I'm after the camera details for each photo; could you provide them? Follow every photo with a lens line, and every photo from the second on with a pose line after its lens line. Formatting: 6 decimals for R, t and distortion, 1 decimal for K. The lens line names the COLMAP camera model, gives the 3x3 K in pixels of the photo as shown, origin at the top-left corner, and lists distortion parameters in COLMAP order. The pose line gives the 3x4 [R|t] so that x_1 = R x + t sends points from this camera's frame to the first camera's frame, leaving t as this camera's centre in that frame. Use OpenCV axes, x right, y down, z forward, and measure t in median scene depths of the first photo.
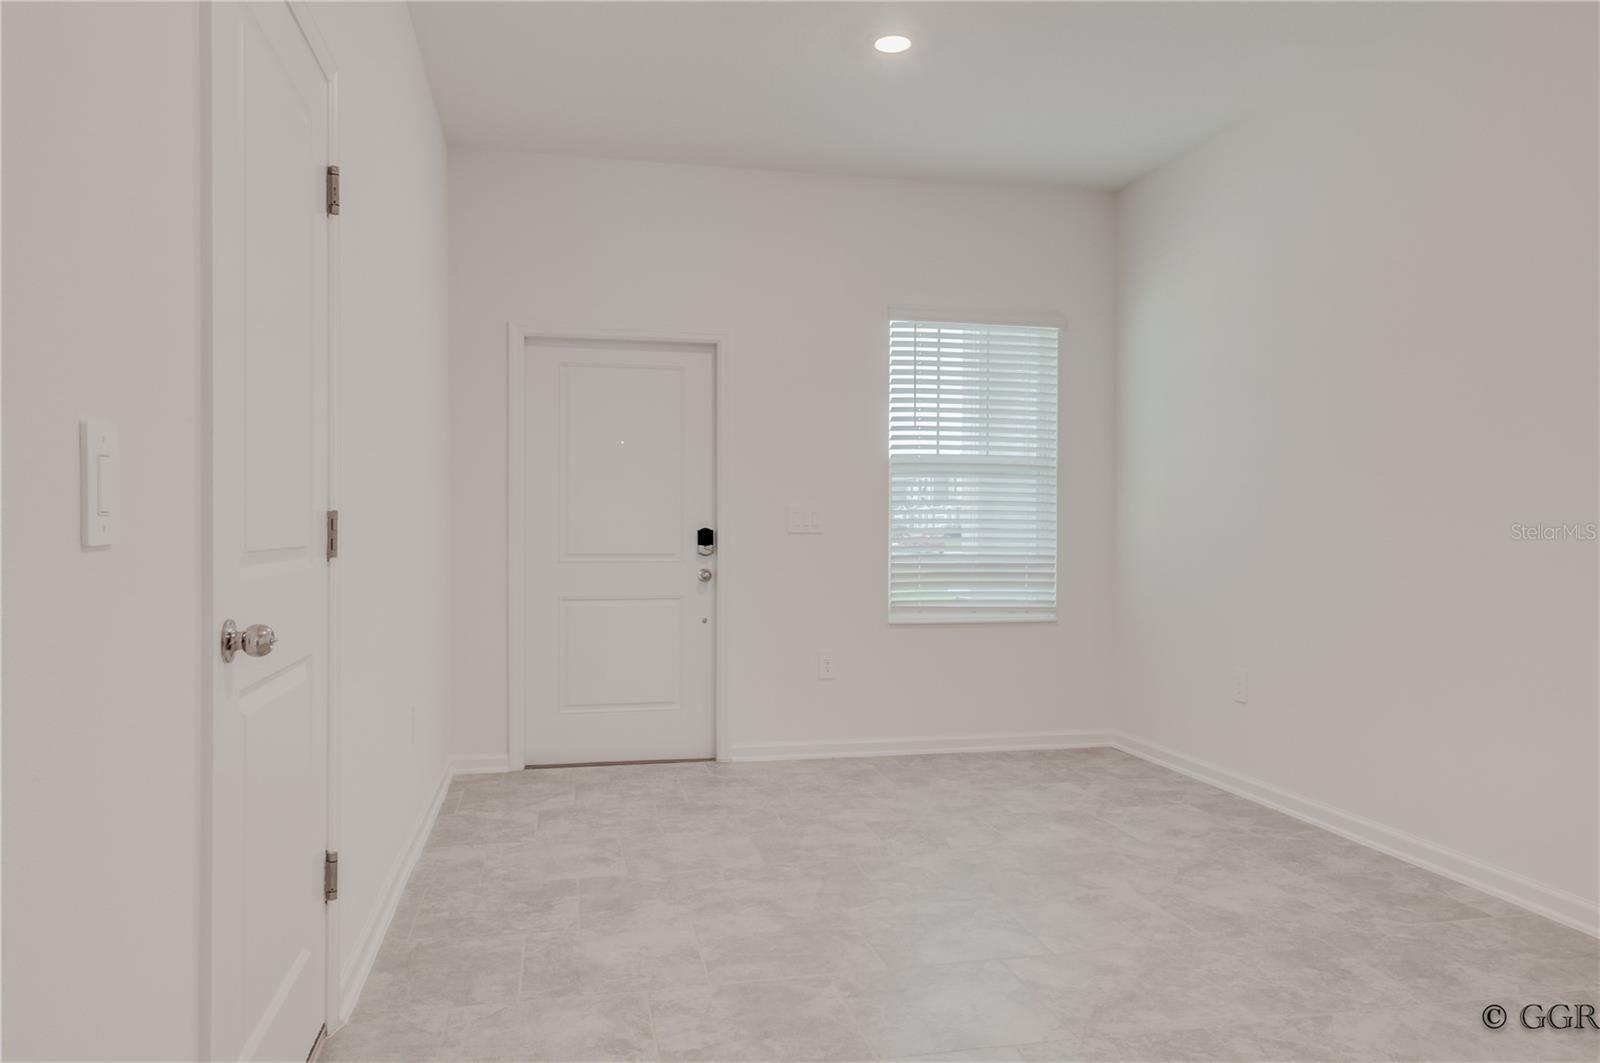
lens RADIAL K [[1111.5, 0, 803.5], [0, 1111.5, 537.9], [0, 0, 1]] dist [0.053773, -0.043963]
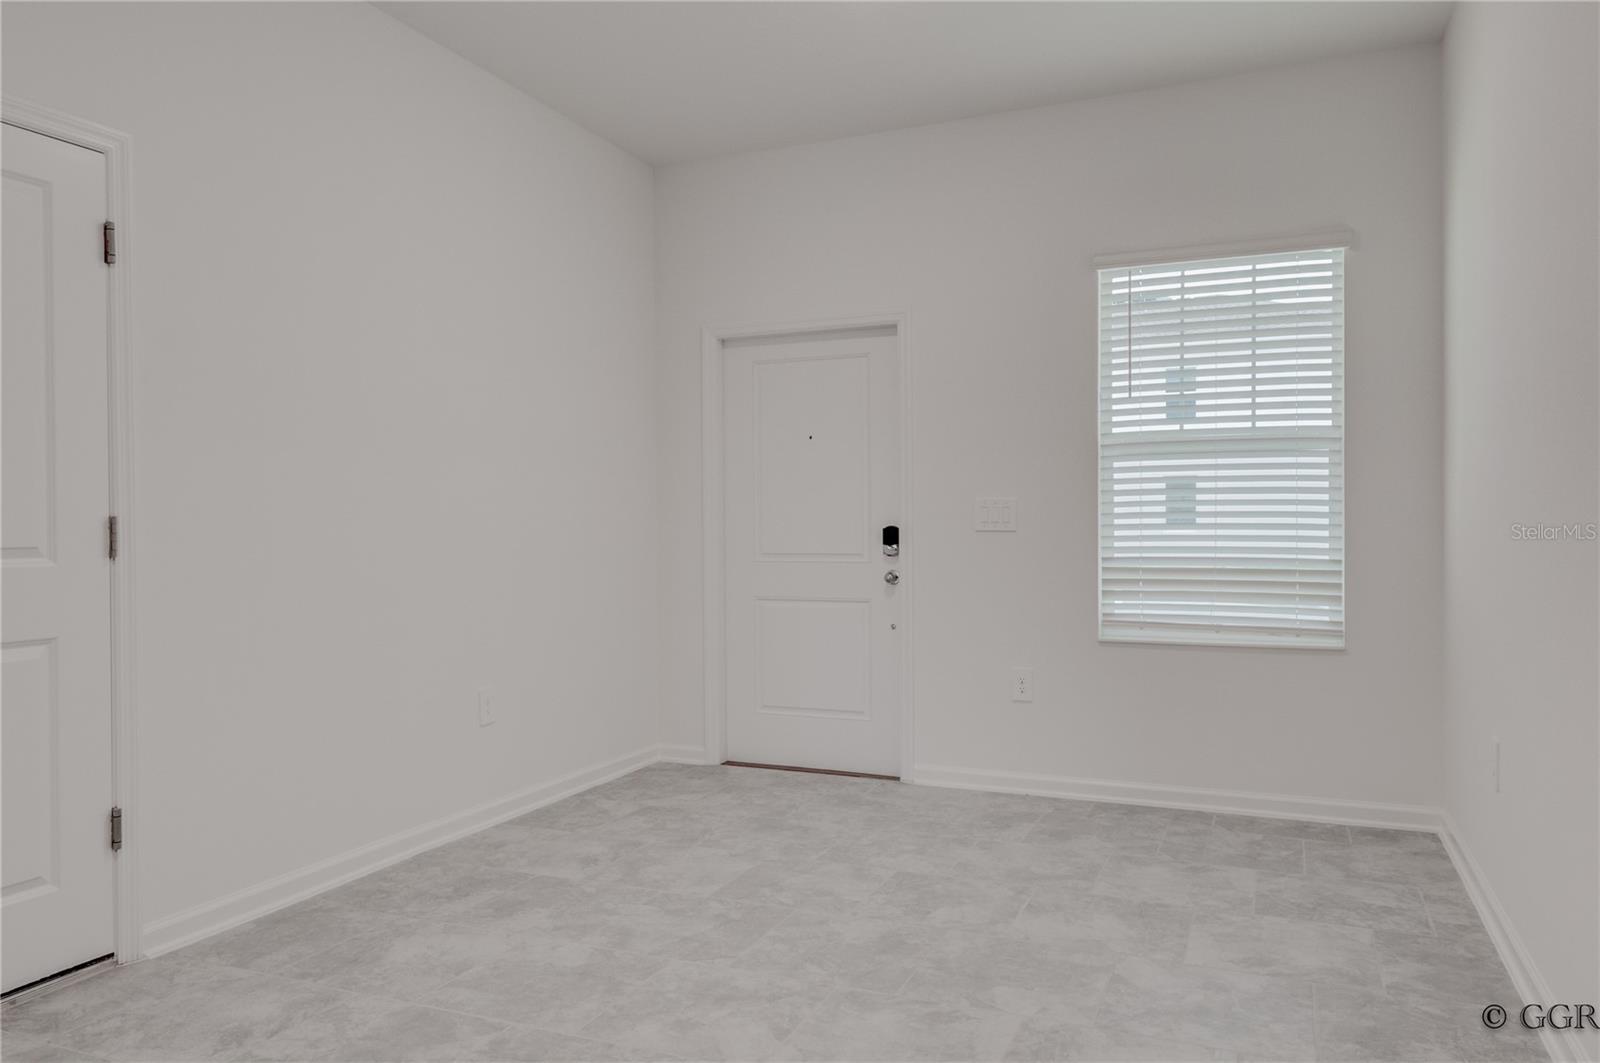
lens RADIAL K [[1111.5, 0, 803.5], [0, 1111.5, 537.9], [0, 0, 1]] dist [0.053773, -0.043963]
pose [[0.816553, -0.001769, -0.577268, 0.492733], [0.003472, 0.999992, 0.001847, -0.001248], [0.577260, -0.003512, 0.816553, 0.265841]]
